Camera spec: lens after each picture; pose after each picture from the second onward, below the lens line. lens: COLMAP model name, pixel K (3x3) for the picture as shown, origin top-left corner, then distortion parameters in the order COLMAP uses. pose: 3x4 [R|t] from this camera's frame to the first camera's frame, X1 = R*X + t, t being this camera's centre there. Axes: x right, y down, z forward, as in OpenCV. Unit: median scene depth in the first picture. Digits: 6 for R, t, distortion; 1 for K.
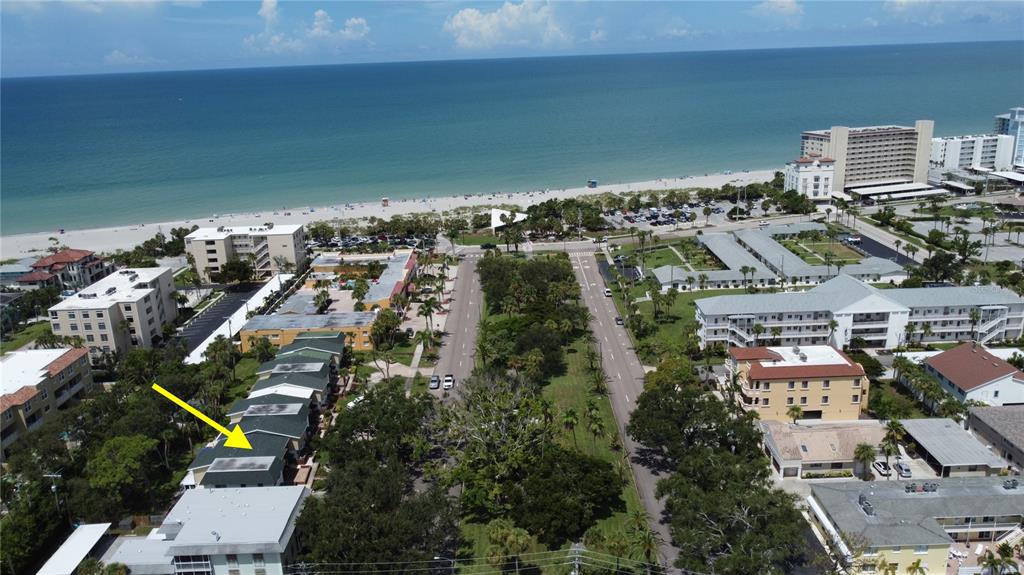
lens RADIAL K [[767.5, 0, 512.0], [0, 767.5, 287.5], [0, 0, 1]] dist [-0.010562, -0.004008]
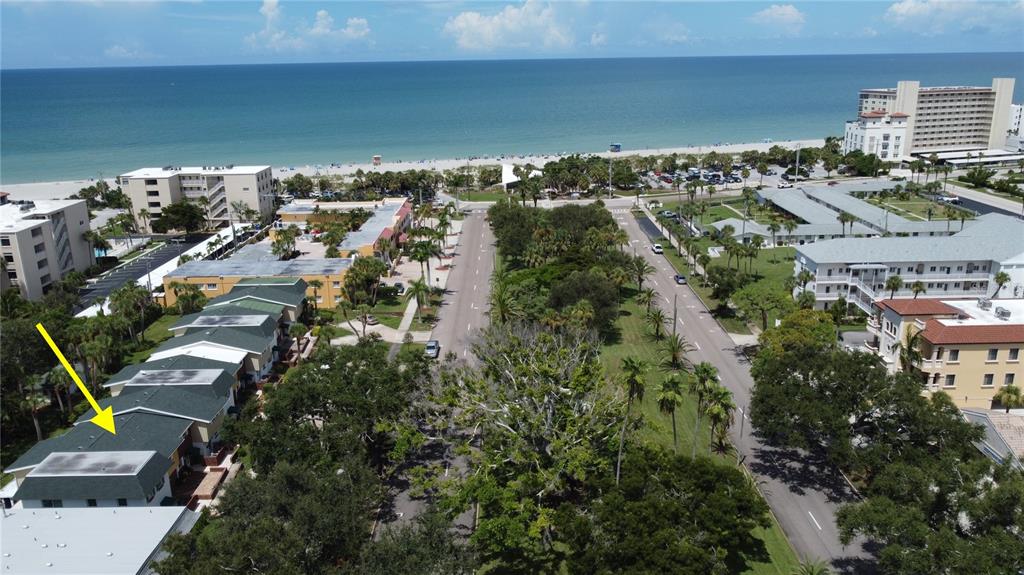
lens RADIAL K [[768.0, 0, 512.0], [0, 768.0, 287.5], [0, 0, 1]] dist [-0.011779, 0.000217]
pose [[0.999812, 0.018841, 0.004520, -0.029841], [-0.018828, 0.999819, -0.002813, 0.061913], [-0.004572, 0.002727, 0.999986, 0.279114]]
